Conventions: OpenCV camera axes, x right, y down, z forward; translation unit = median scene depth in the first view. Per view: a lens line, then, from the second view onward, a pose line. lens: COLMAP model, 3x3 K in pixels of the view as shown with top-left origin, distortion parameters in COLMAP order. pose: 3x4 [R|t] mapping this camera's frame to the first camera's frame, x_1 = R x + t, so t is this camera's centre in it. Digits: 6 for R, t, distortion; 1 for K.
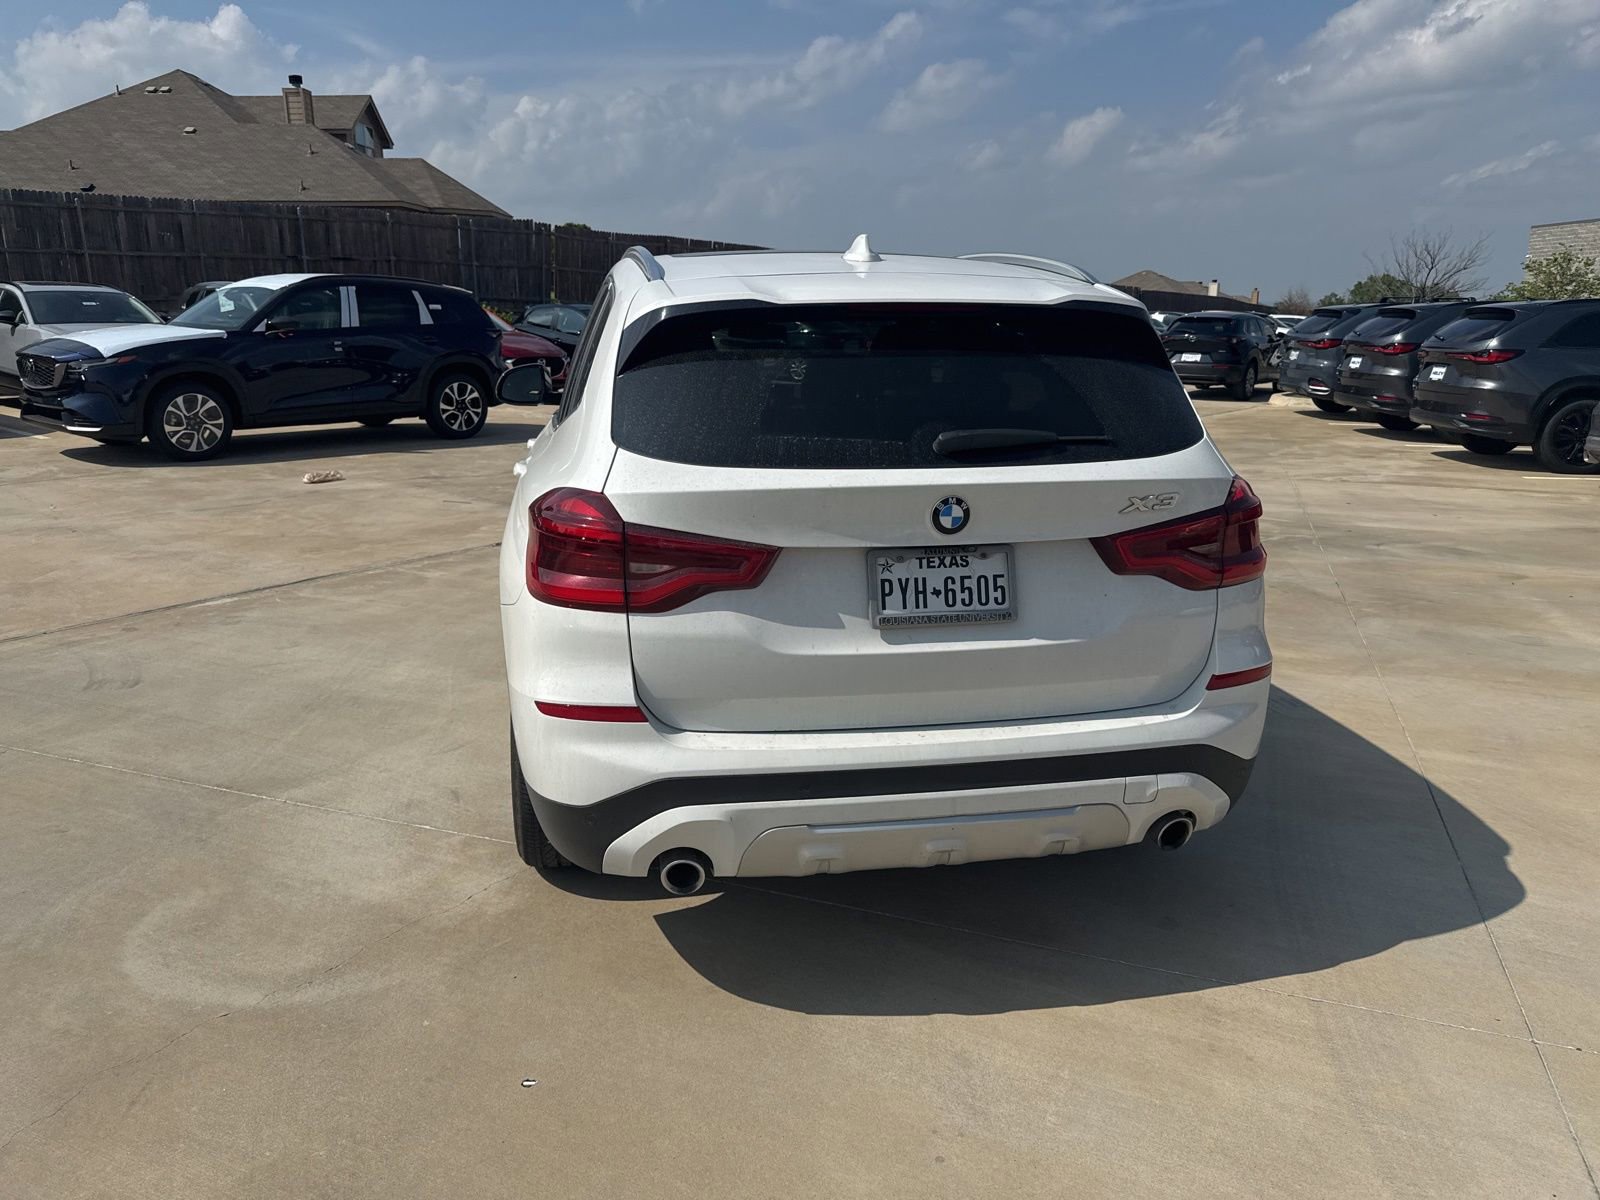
lens RADIAL K [[1130.0, 0, 806.8], [0, 1130.0, 607.6], [0, 0, 1]] dist [0.015366, -0.024391]
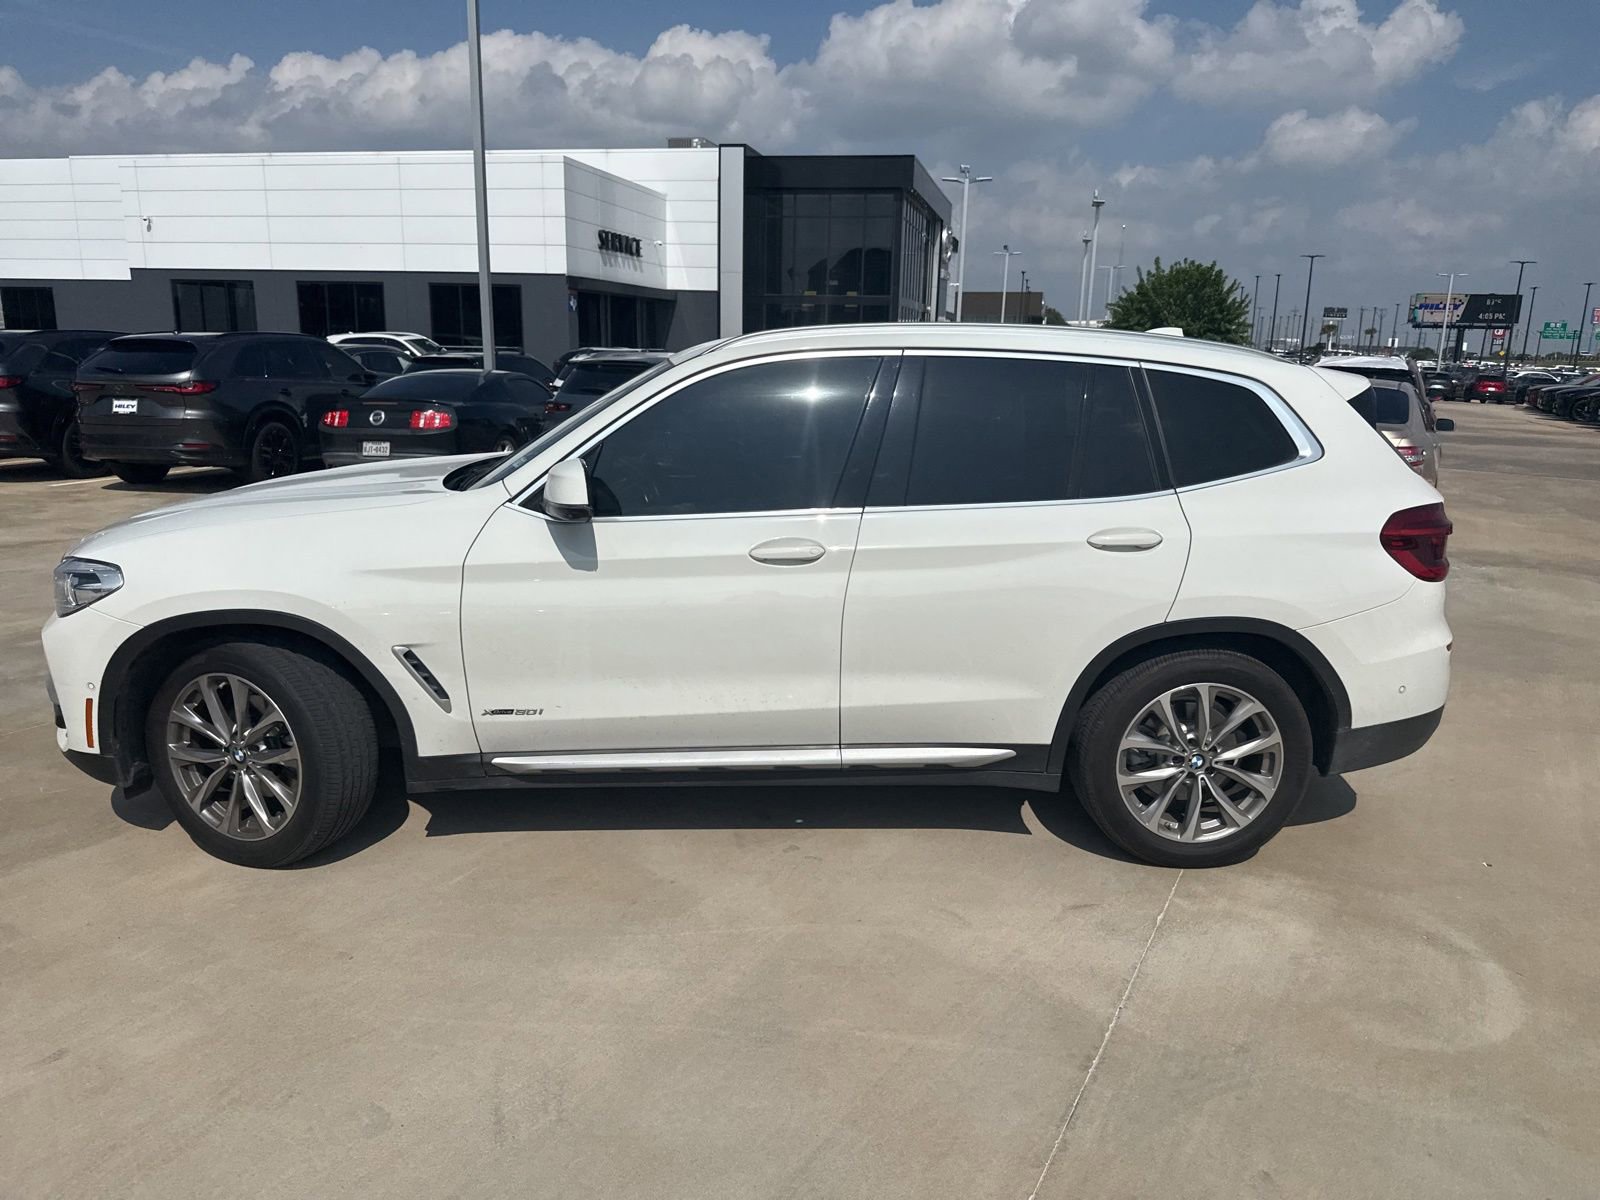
lens RADIAL K [[1130.0, 0, 802.6], [0, 1130.0, 623.2], [0, 0, 1]] dist [0.015366, -0.024391]
pose [[0.135758, -0.236264, 0.962159, -0.229141], [0.235013, 0.951111, 0.200392, -0.057517], [-0.962465, 0.198915, 0.184646, 0.194066]]
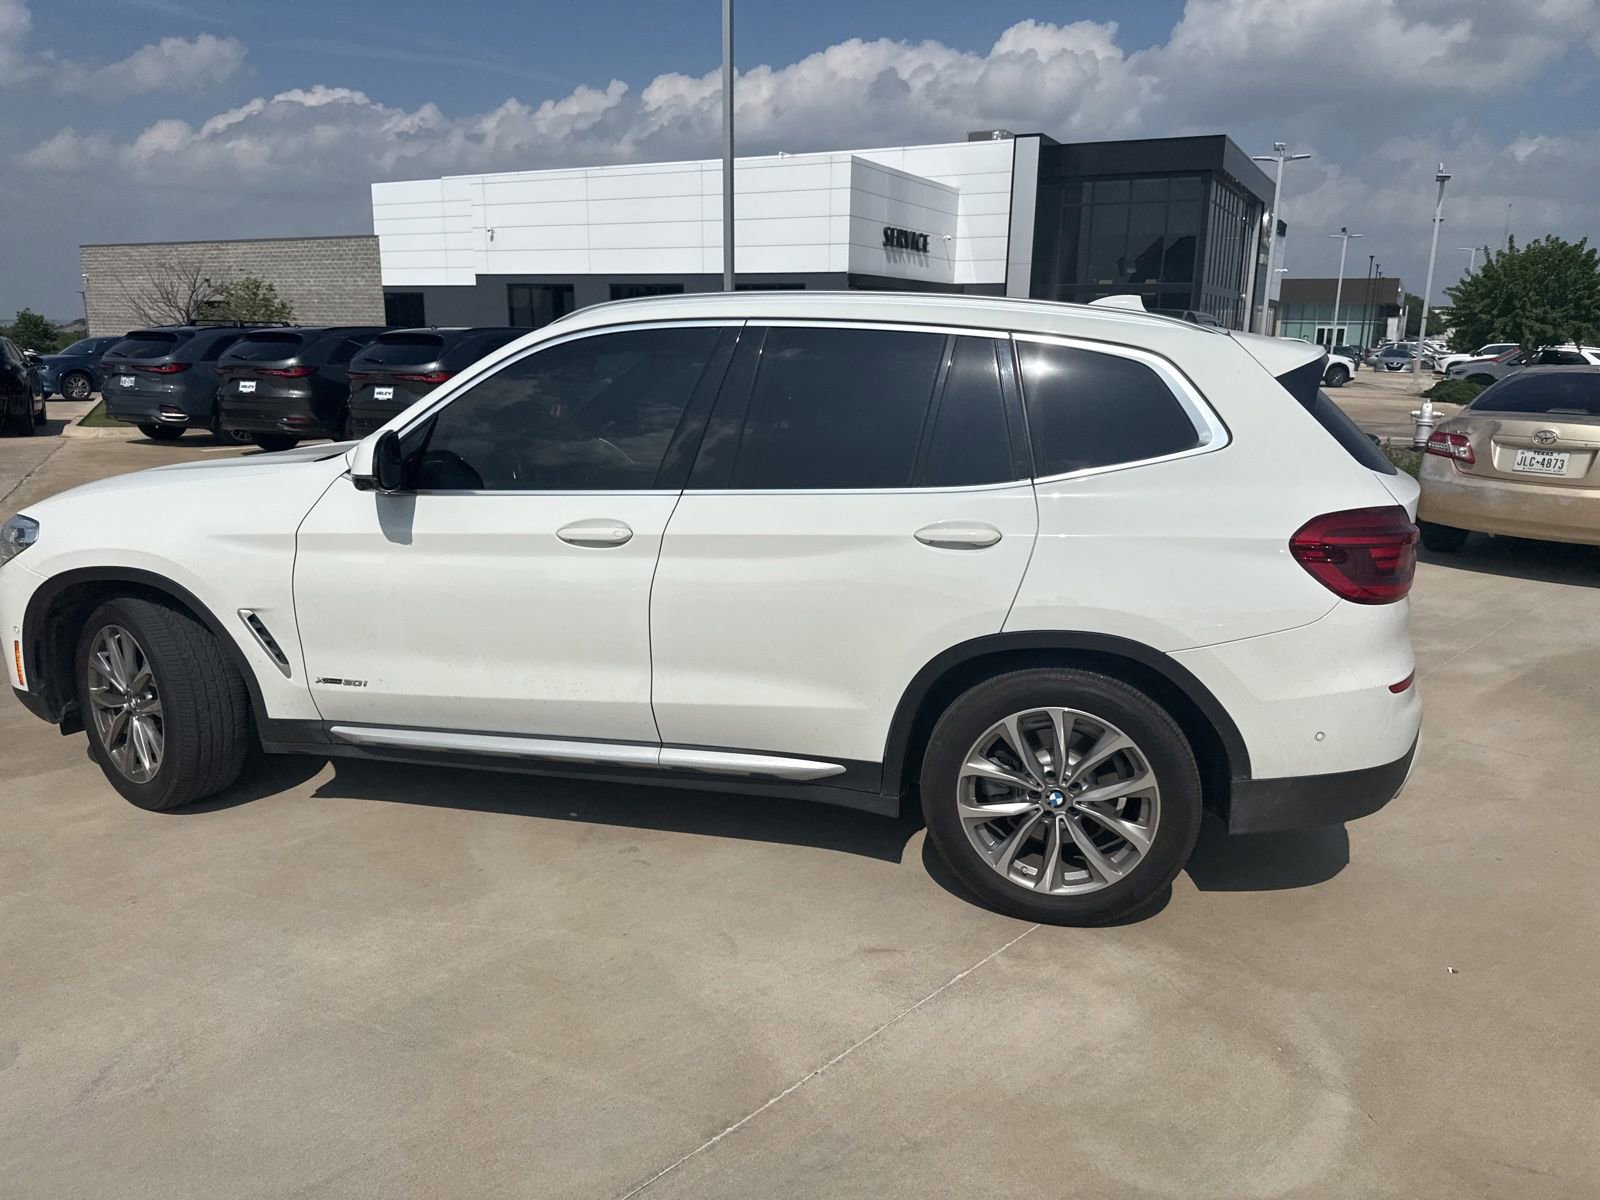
lens RADIAL K [[1130.0, 0, 804.7], [0, 1130.0, 601.3], [0, 0, 1]] dist [0.015366, -0.024391]
pose [[0.403190, -0.206838, 0.891435, -0.194958], [0.223959, 0.966802, 0.123031, -0.036876], [-0.887288, 0.150040, 0.436128, 0.126613]]
